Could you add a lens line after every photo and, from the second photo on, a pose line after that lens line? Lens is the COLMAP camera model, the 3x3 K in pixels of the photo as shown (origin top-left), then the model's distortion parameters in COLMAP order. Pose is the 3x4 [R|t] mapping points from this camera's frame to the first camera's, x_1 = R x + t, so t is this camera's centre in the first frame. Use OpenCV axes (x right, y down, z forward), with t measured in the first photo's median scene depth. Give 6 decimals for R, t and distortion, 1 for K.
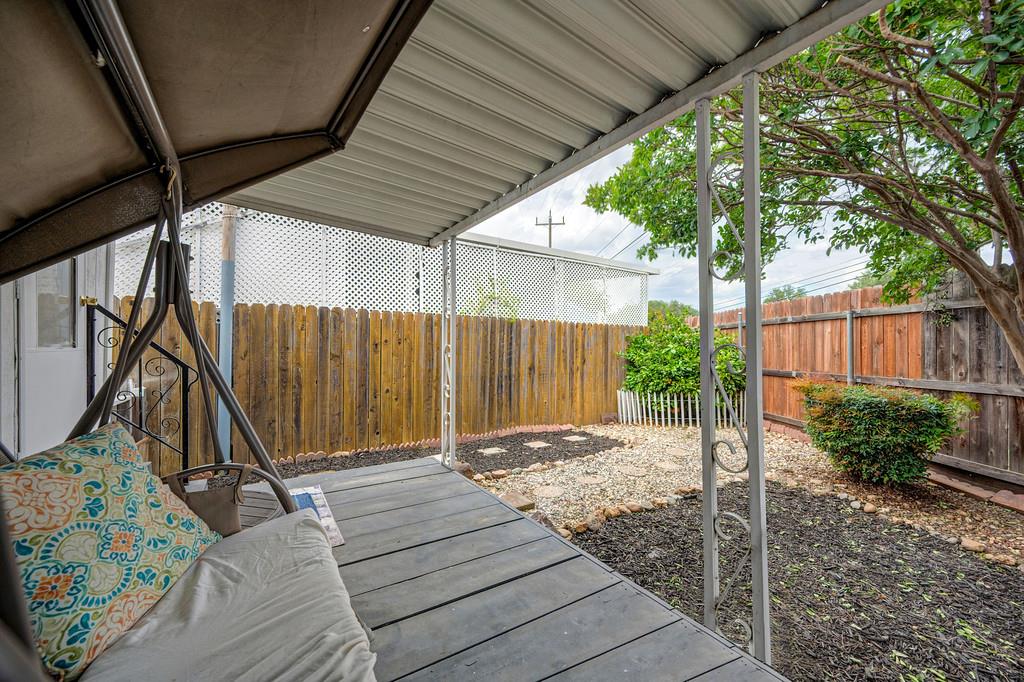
lens RADIAL K [[403.7, 0, 512.9], [0, 403.7, 347.1], [0, 0, 1]] dist [0.004727, 0.000073]
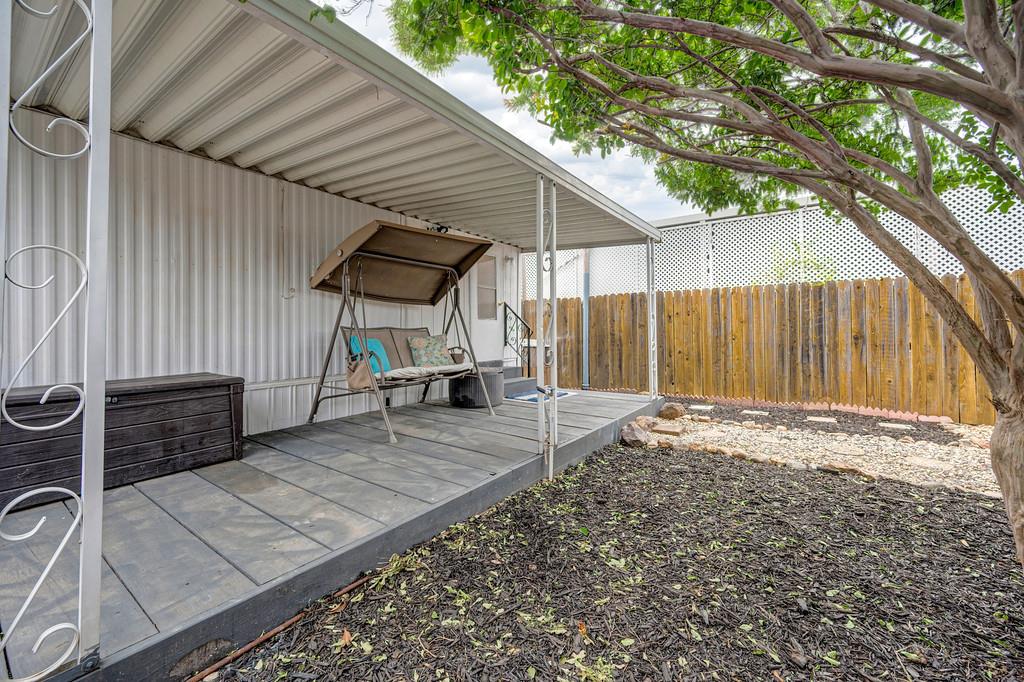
lens RADIAL K [[403.7, 0, 489.3], [0, 403.7, 328.5], [0, 0, 1]] dist [0.004727, 0.000073]
pose [[0.333269, -0.017705, -0.942666, 0.720467], [0.011659, 0.999825, -0.014656, 0.046001], [0.942760, -0.006106, 0.333417, -0.004188]]
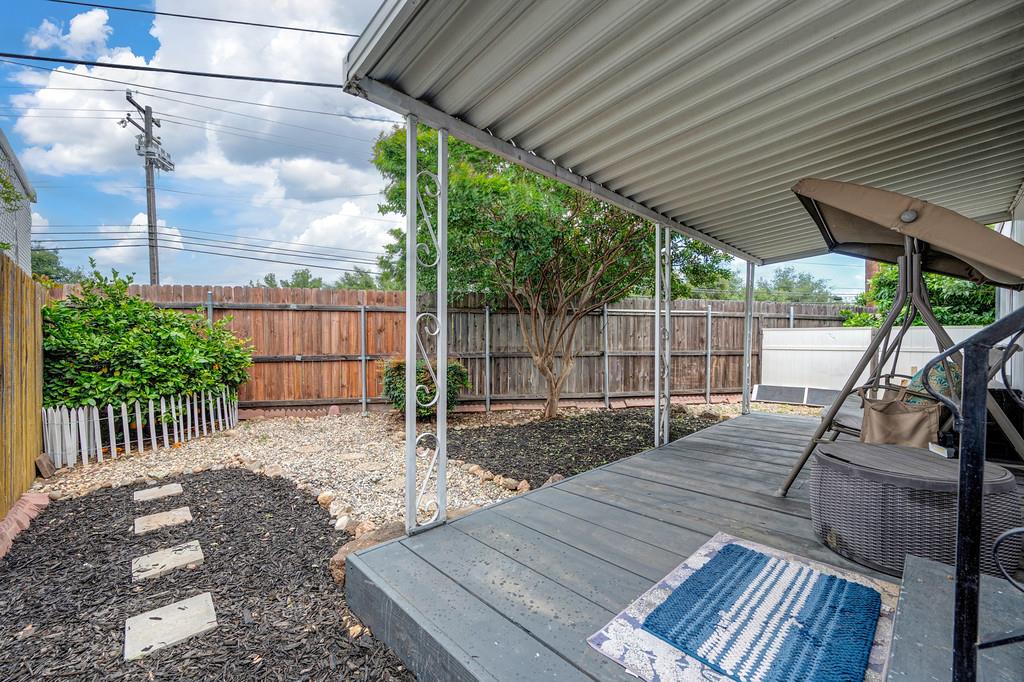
lens RADIAL K [[403.7, 0, 517.0], [0, 403.7, 358.9], [0, 0, 1]] dist [0.004727, 0.000073]
pose [[-0.185990, -0.041691, 0.981667, -0.528048], [0.000129, 0.999098, 0.042455, 0.026128], [-0.982552, 0.008023, -0.185817, 0.708324]]
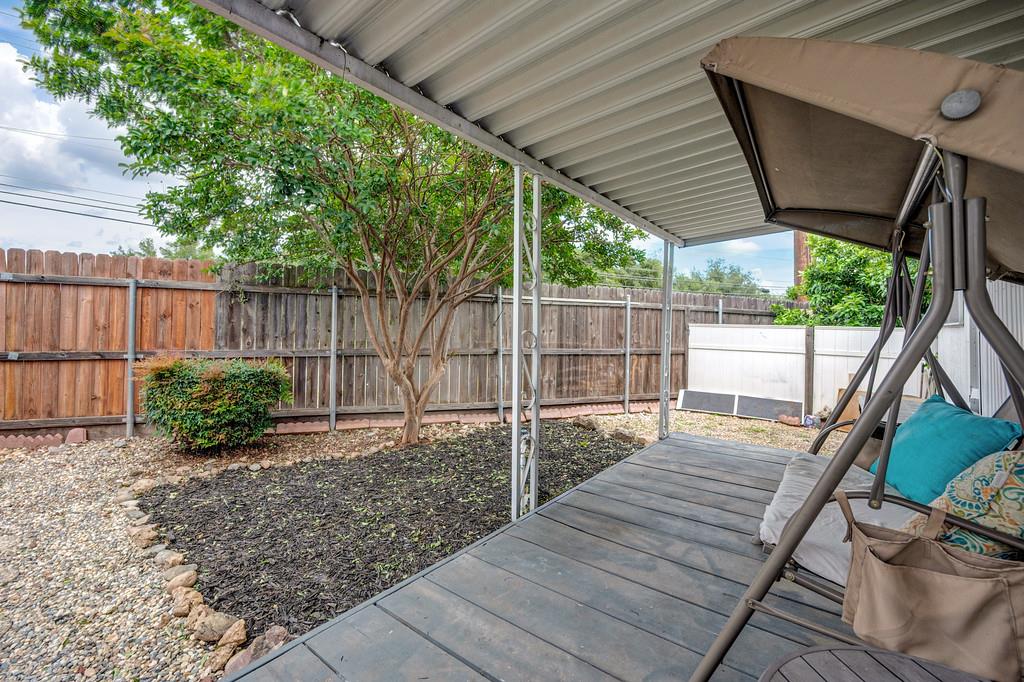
lens RADIAL K [[428.0, 0, 509.0], [0, 428.0, 324.7], [0, 0, 1]] dist [0.002422, 0.000405]
pose [[-0.312680, -0.003861, 0.949851, -0.308029], [-0.022314, 0.999746, -0.003281, -0.004481], [-0.949596, -0.022221, -0.312687, 0.476008]]
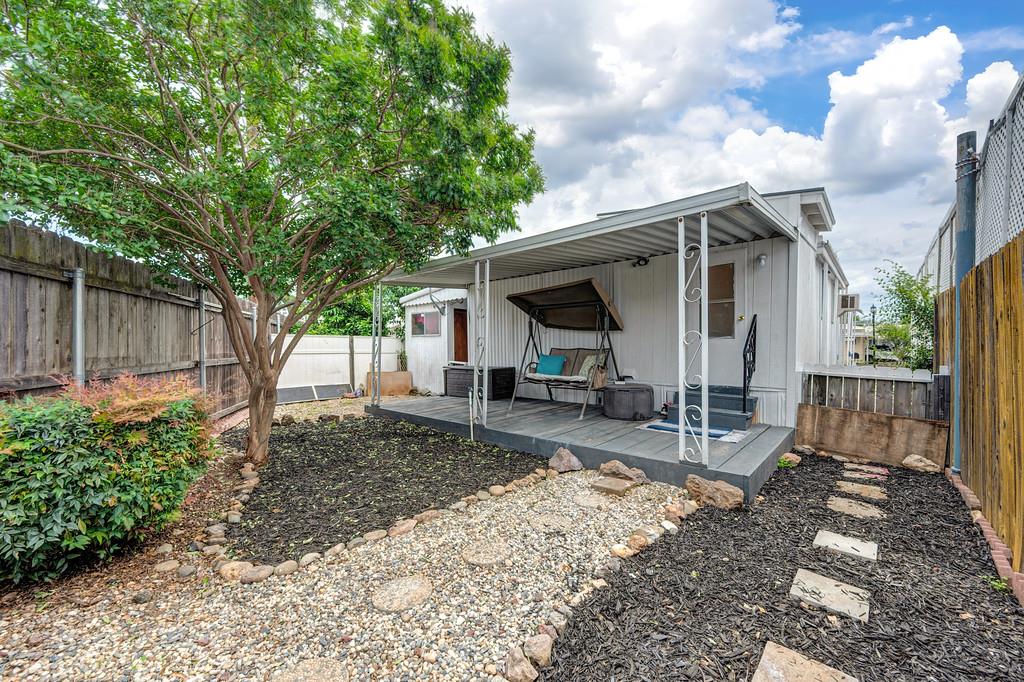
lens RADIAL K [[403.7, 0, 511.7], [0, 403.7, 343.8], [0, 0, 1]] dist [0.004727, 0.000073]
pose [[-0.970901, -0.000924, -0.239481, 0.336803], [0.000226, 0.999989, -0.004772, 0.023173], [0.239483, -0.004687, -0.970889, 1.294280]]
